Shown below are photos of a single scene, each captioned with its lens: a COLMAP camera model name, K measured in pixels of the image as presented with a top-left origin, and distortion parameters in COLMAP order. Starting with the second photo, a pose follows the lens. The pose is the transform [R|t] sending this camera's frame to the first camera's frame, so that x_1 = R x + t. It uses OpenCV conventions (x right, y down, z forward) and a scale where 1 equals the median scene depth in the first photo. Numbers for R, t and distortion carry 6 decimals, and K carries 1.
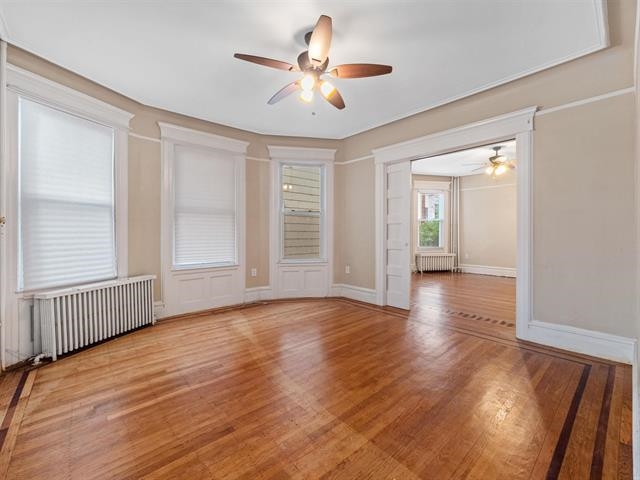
lens RADIAL K [[270.3, 0, 317.4], [0, 270.3, 239.0], [0, 0, 1]] dist [-0.003552, 0.000878]
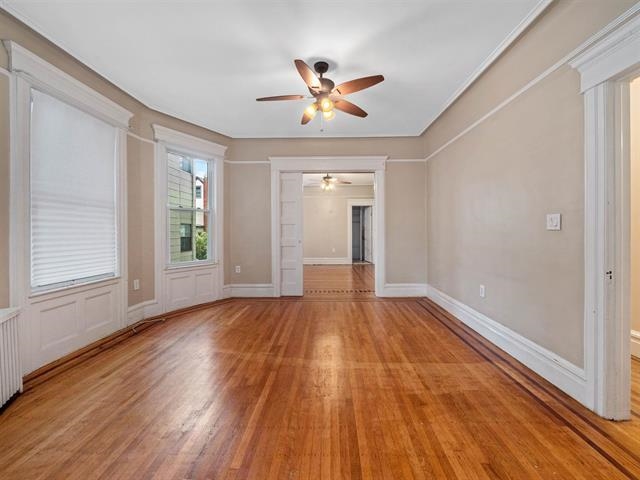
lens RADIAL K [[270.3, 0, 316.8], [0, 270.3, 237.5], [0, 0, 1]] dist [-0.003552, 0.000878]
pose [[0.684153, -0.018974, 0.729091, -0.458391], [0.024493, 0.999695, 0.003033, 0.000514], [-0.728927, 0.015782, 0.684410, 0.109017]]
